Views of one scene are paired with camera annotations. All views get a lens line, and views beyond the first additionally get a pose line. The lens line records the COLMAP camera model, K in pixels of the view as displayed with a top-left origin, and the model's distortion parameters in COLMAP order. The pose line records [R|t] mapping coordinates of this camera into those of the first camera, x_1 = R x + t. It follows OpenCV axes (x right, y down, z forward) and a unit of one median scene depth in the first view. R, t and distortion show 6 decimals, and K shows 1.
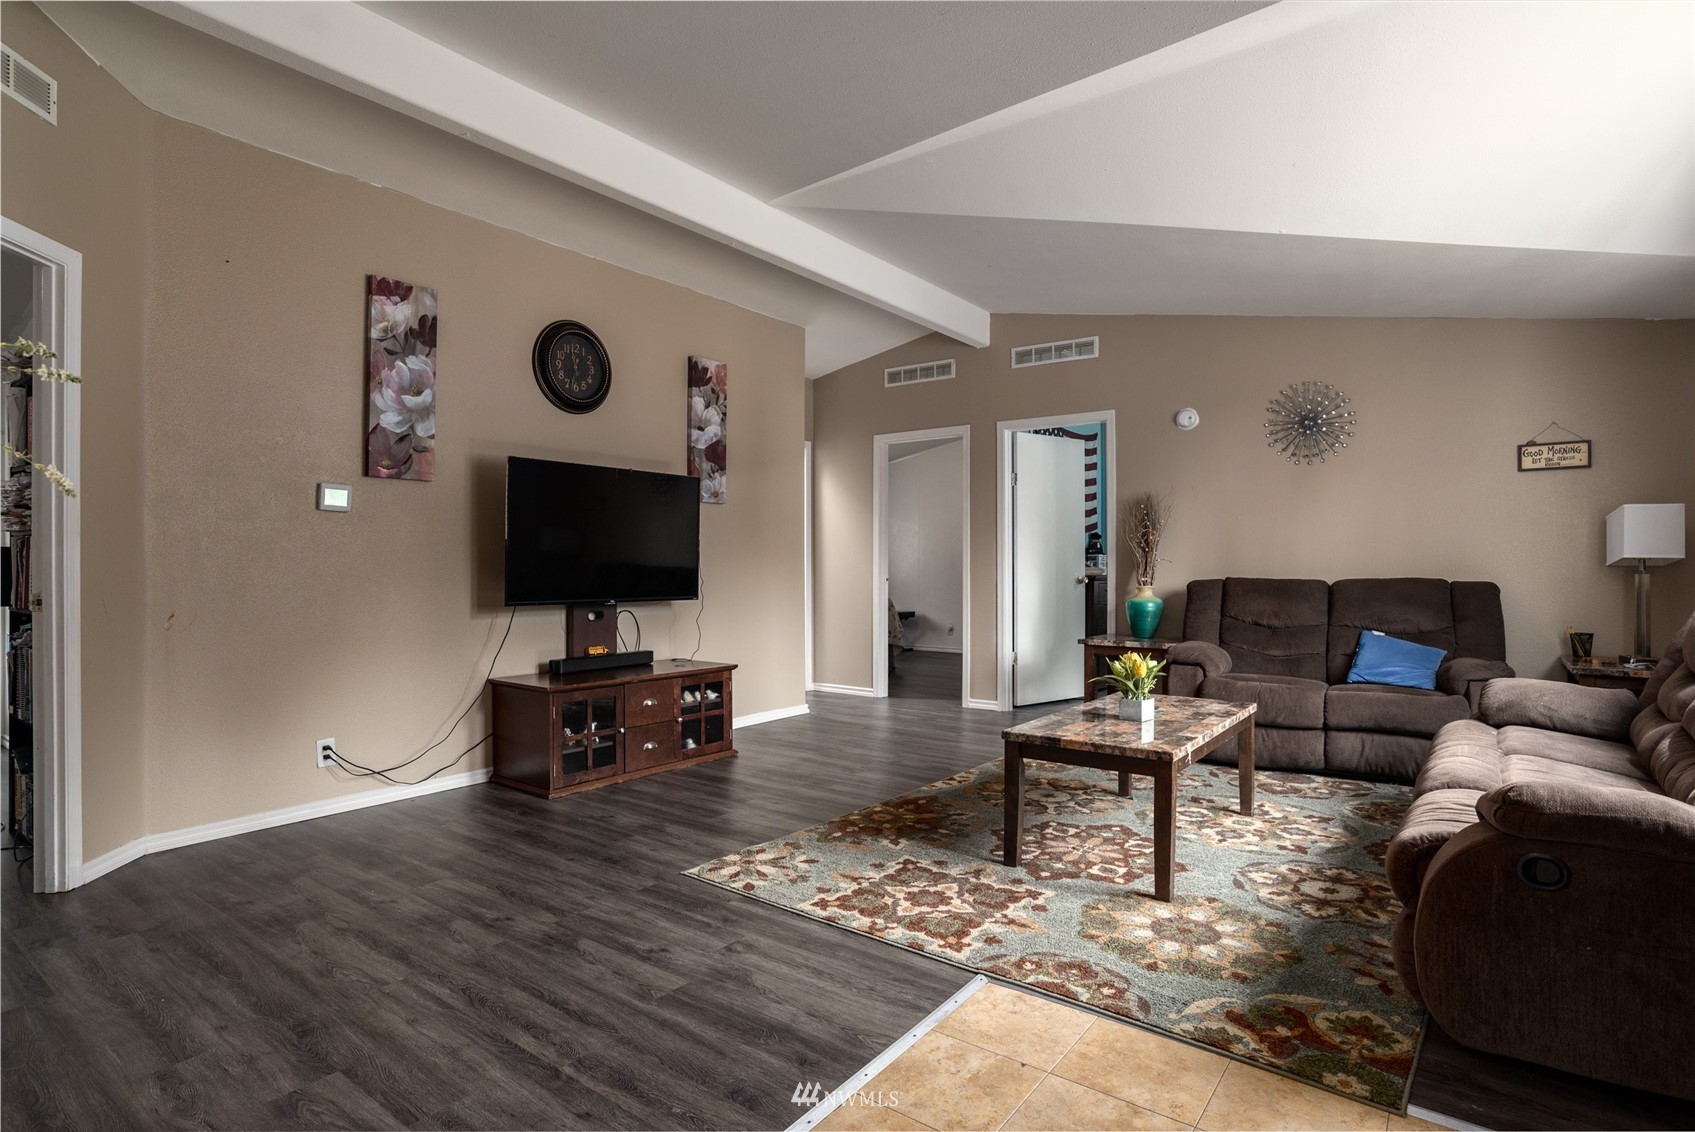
lens RADIAL K [[873.1, 0, 847.5], [0, 873.1, 566.0], [0, 0, 1]] dist [-0.047643, 0.000822]
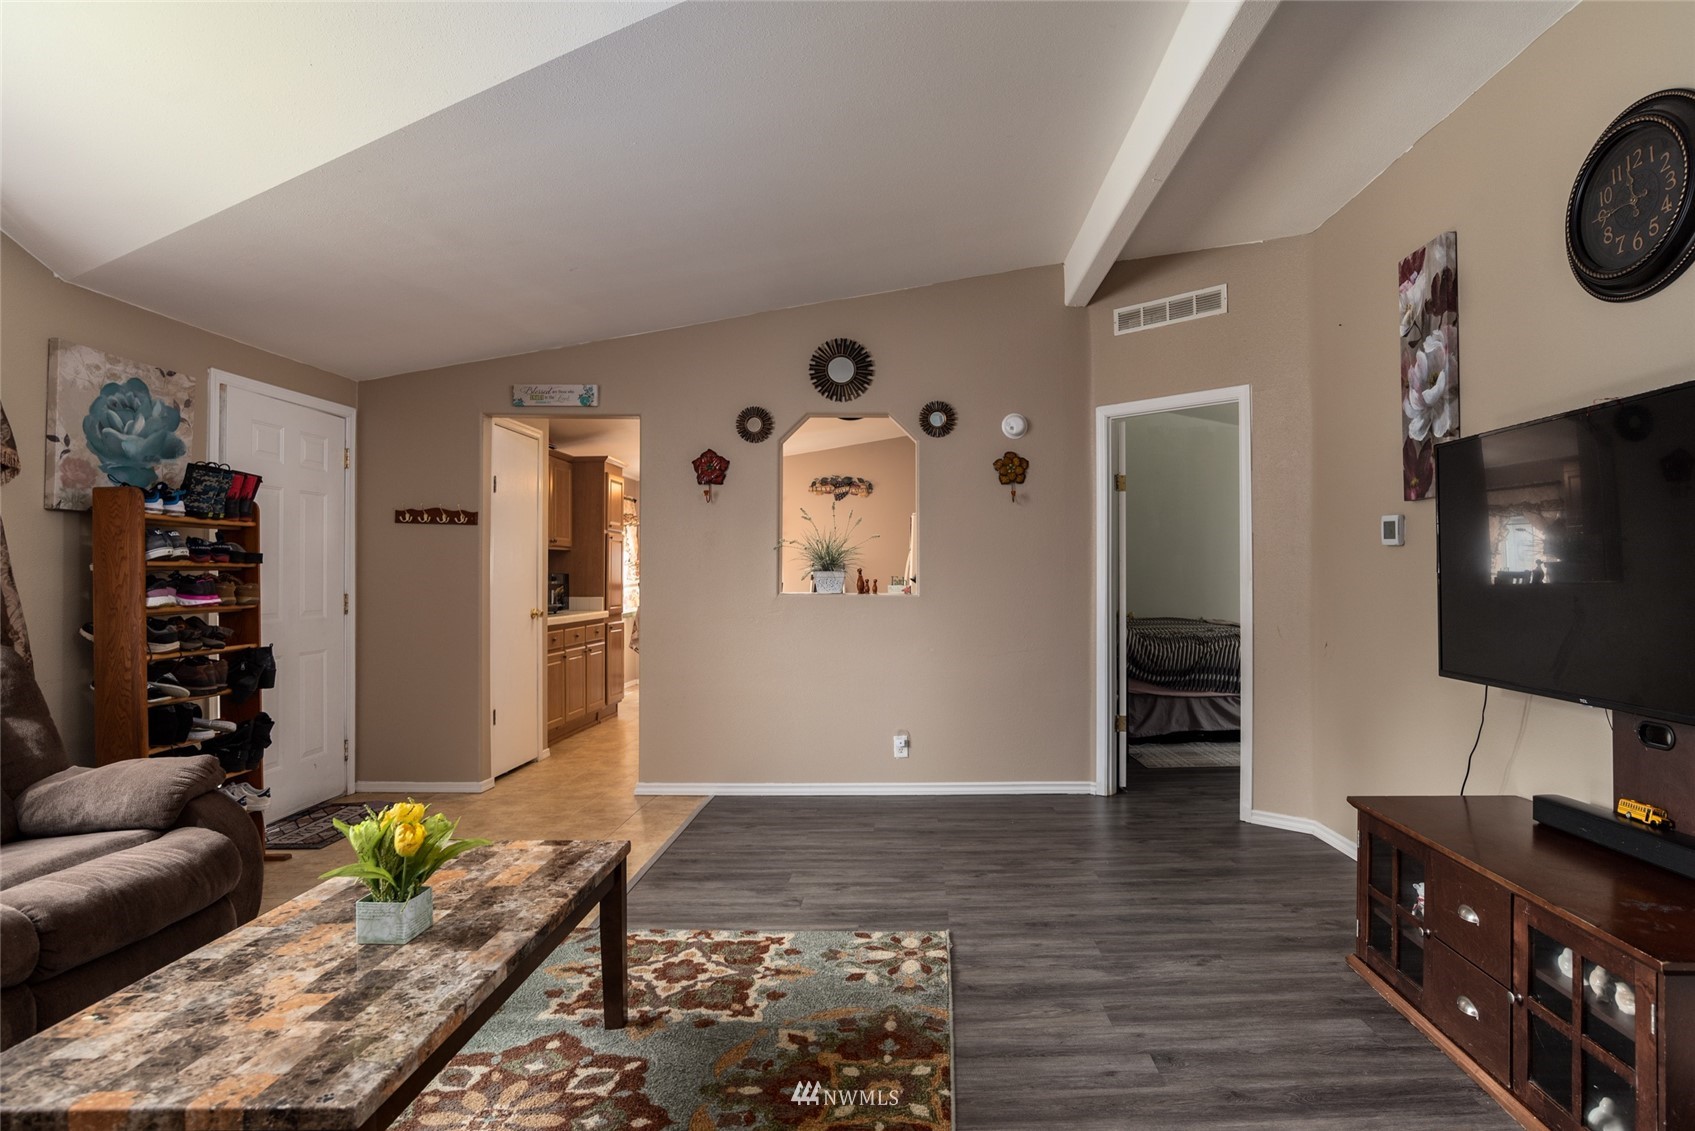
lens RADIAL K [[889.0, 0, 930.4], [0, 889.0, 566.7], [0, 0, 1]] dist [-0.028418, -0.000013]
pose [[-0.782763, -0.009055, -0.622255, 0.340216], [-0.000058, 0.999895, -0.014478, -0.027100], [0.622321, -0.011296, -0.782681, 1.367339]]
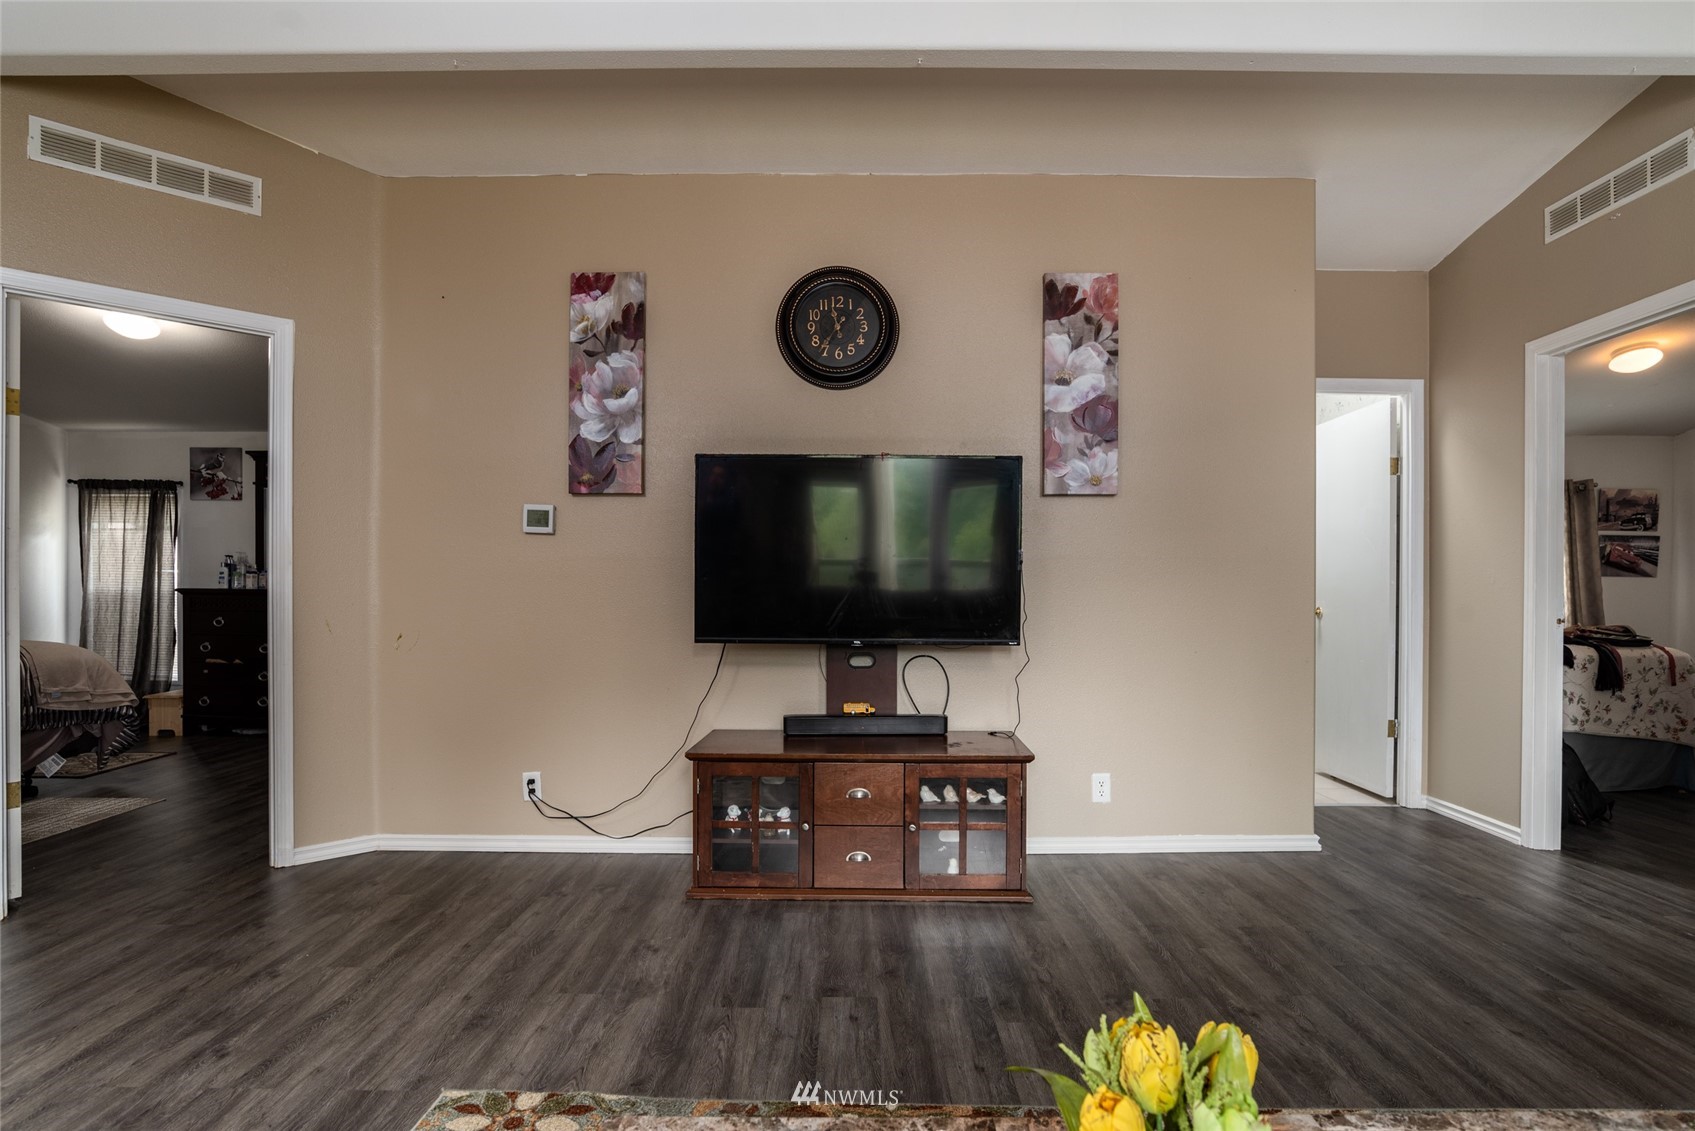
lens RADIAL K [[883.7, 0, 844.5], [0, 883.7, 591.0], [0, 0, 1]] dist [-0.050670, 0.018258]
pose [[0.592241, 0.003966, -0.805751, 0.368383], [-0.004118, 0.999990, 0.001896, -0.003071], [0.805750, 0.002196, 0.592251, 0.671685]]
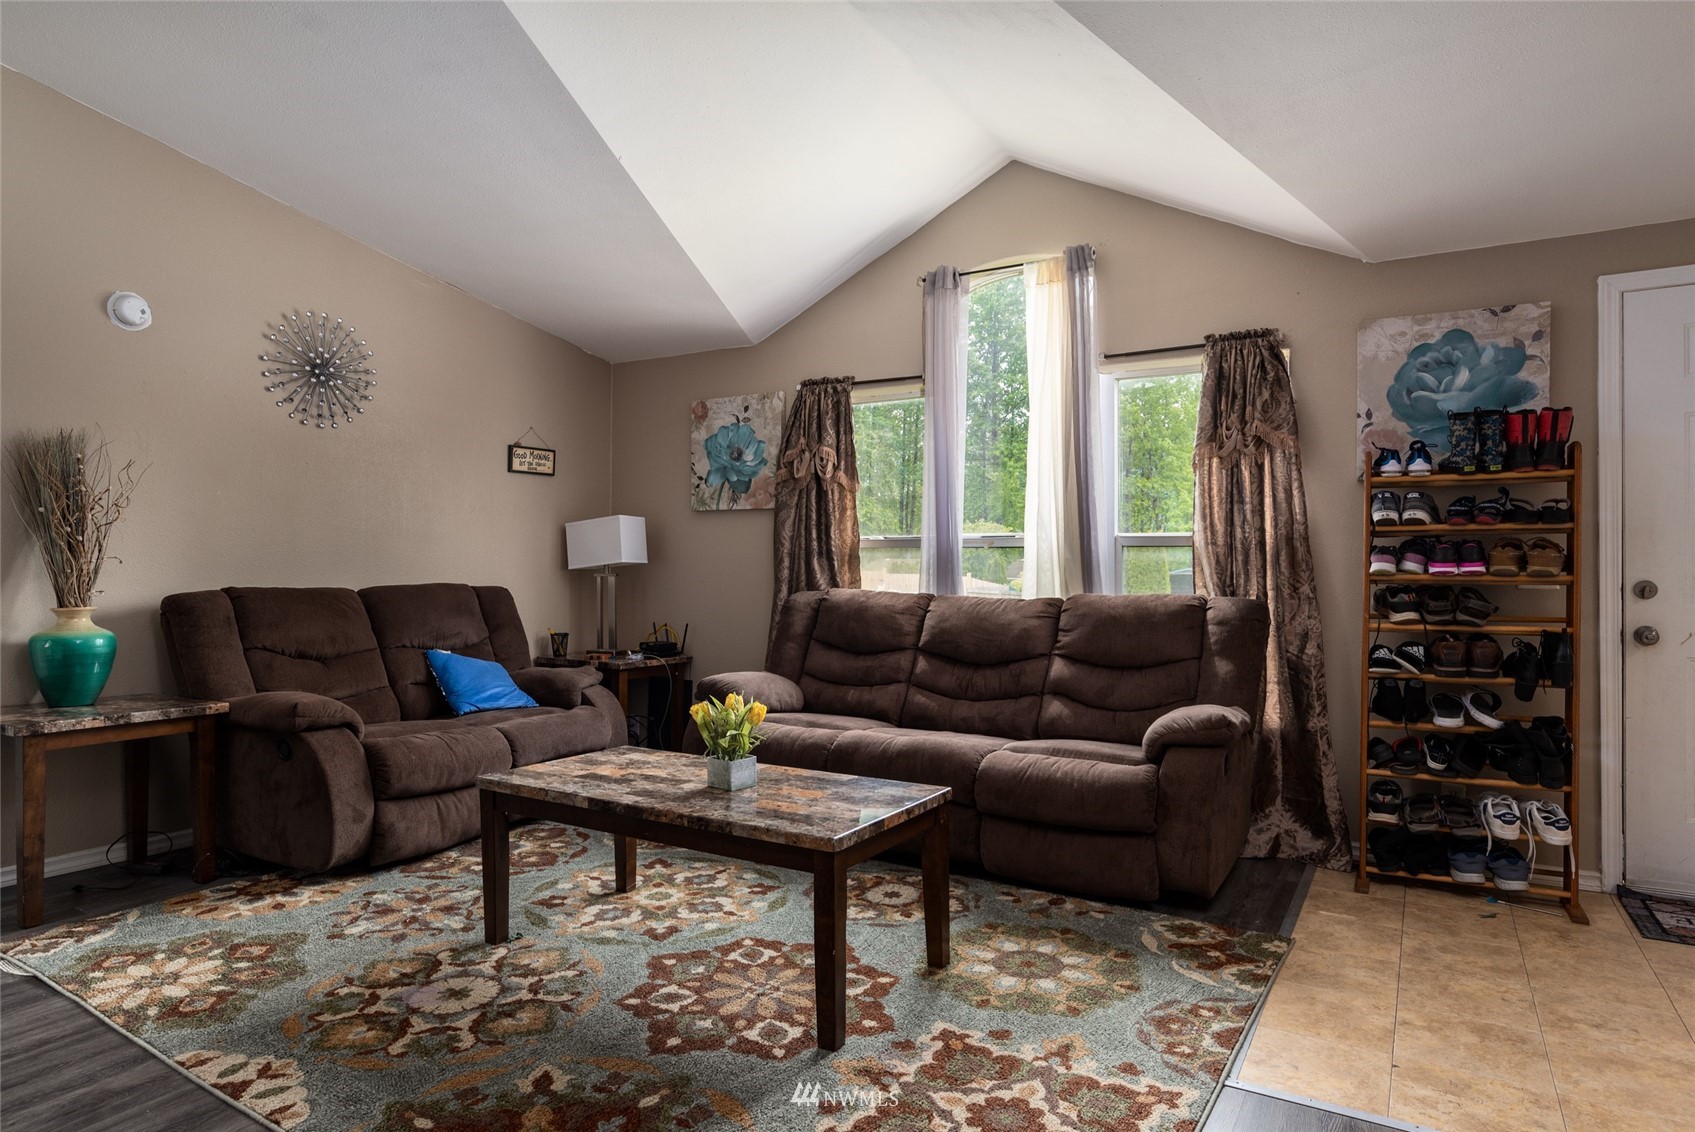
lens RADIAL K [[976.9, 0, 847.5], [0, 976.9, 566.0], [0, 0, 1]] dist [-0.042744, 0.023043]
pose [[-0.110869, 0.000920, 0.993835, -0.410965], [-0.004108, 0.999991, -0.001384, -0.004799], [-0.993827, -0.004236, -0.110864, 0.848622]]
